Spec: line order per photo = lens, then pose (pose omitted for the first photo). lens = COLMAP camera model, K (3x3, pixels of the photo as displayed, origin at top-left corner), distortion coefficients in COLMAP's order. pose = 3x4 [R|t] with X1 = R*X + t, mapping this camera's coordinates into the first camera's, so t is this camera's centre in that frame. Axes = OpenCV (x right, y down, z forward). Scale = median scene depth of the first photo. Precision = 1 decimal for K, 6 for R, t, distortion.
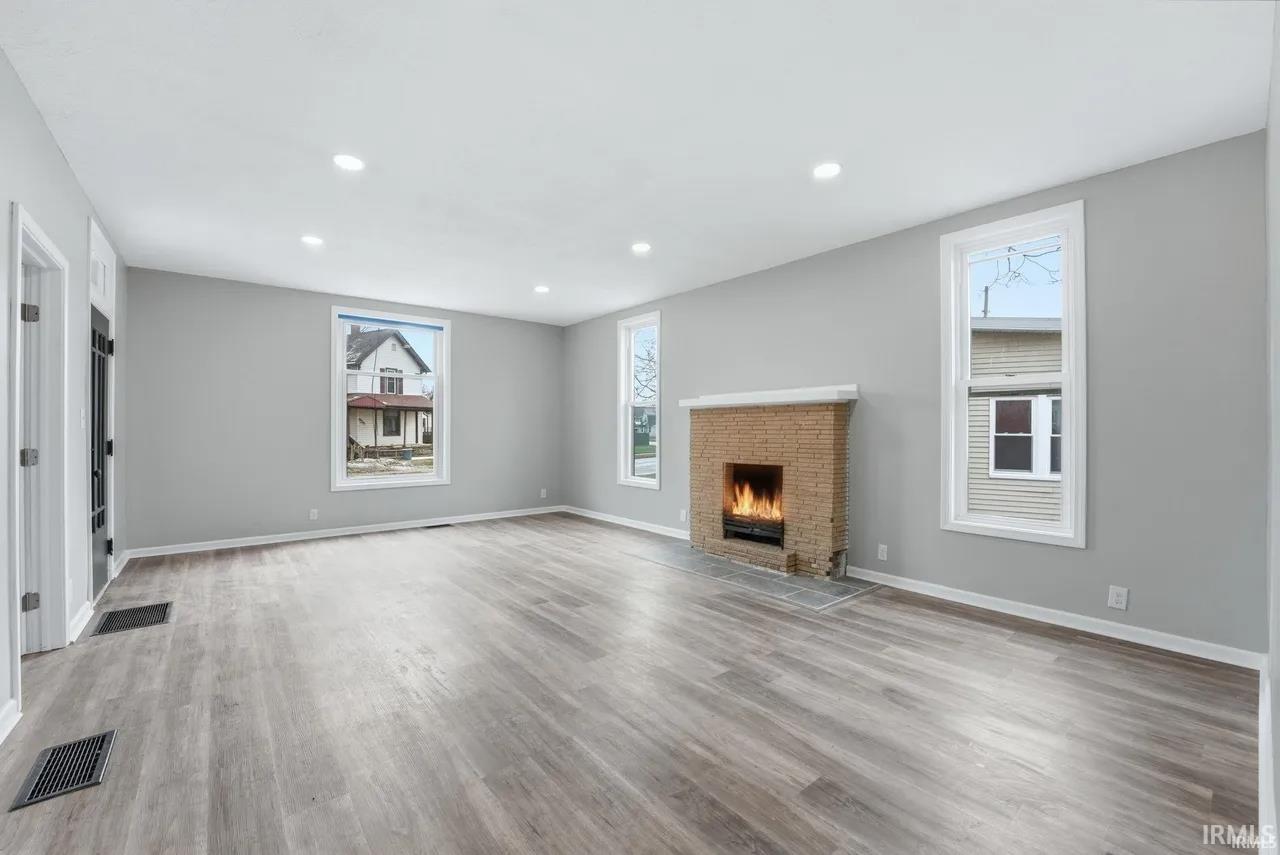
lens RADIAL K [[536.9, 0, 643.8], [0, 536.9, 427.8], [0, 0, 1]] dist [0.001194, 0.000332]
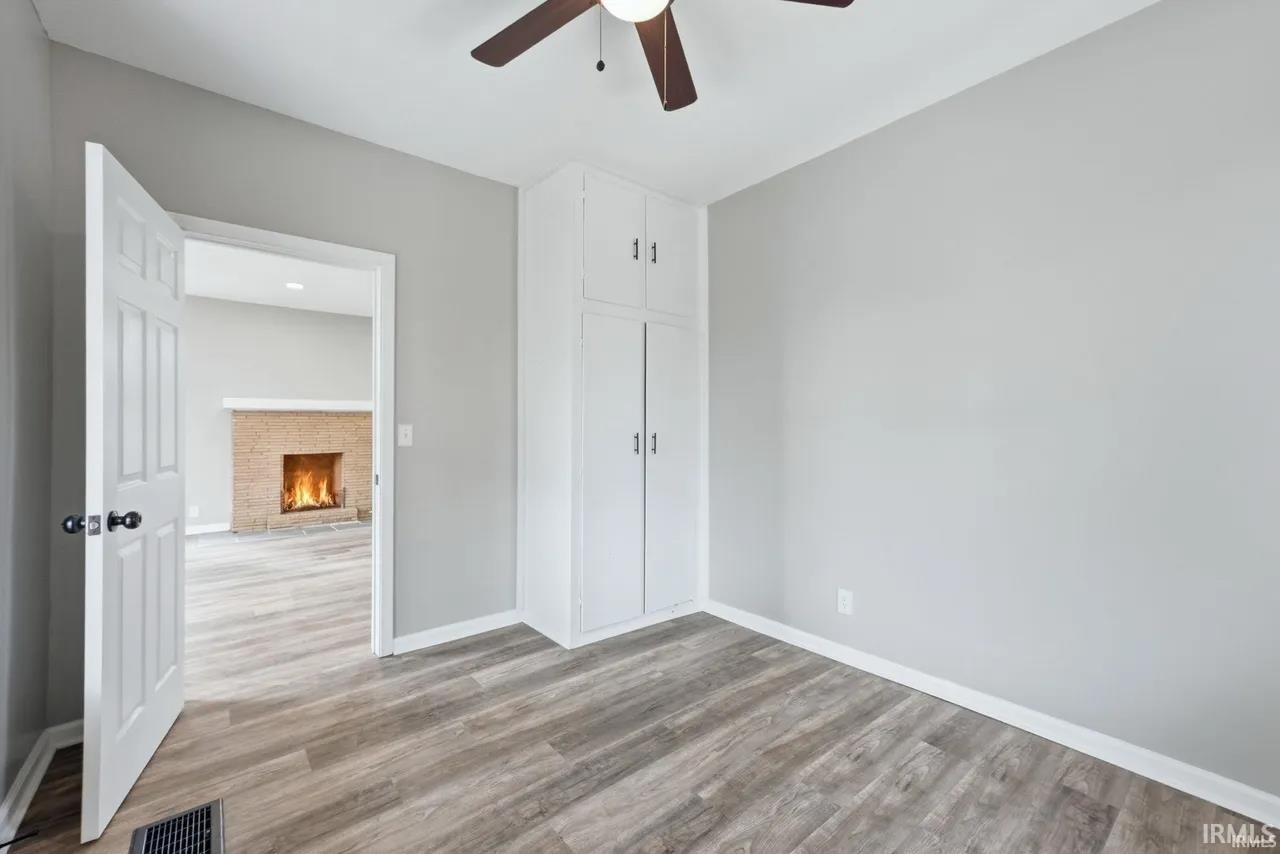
lens RADIAL K [[536.9, 0, 643.8], [0, 536.9, 427.3], [0, 0, 1]] dist [0.001194, 0.000332]
pose [[-0.025863, 0.001045, 0.999665, -1.203677], [0.001764, 0.999998, -0.001000, 0.004030], [-0.999664, 0.001737, -0.025865, 0.197048]]
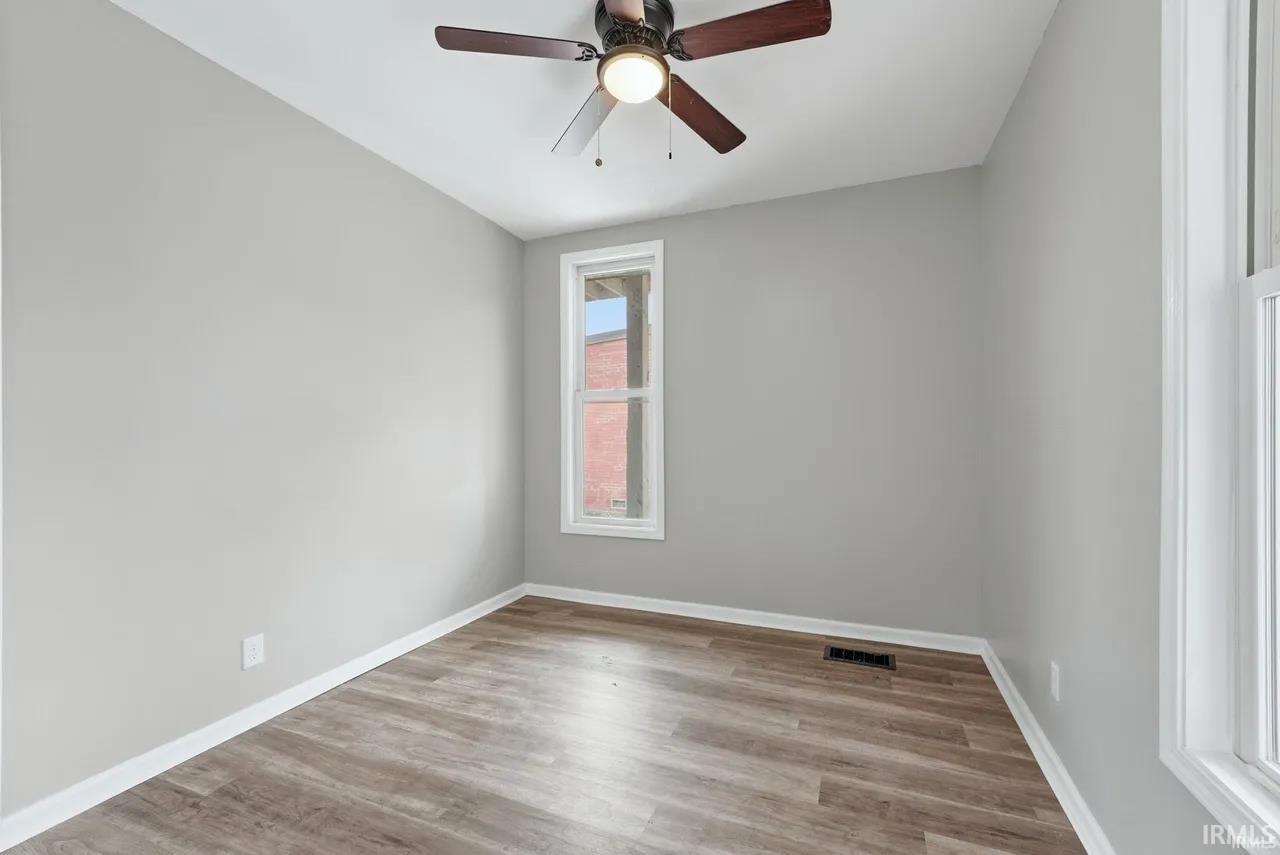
lens RADIAL K [[536.9, 0, 643.8], [0, 536.9, 427.8], [0, 0, 1]] dist [0.001194, 0.000332]
pose [[-0.868856, 0.004675, -0.495044, -0.681947], [0.005316, 0.999986, 0.000115, -0.001624], [0.495037, -0.002532, -0.868868, 0.553094]]
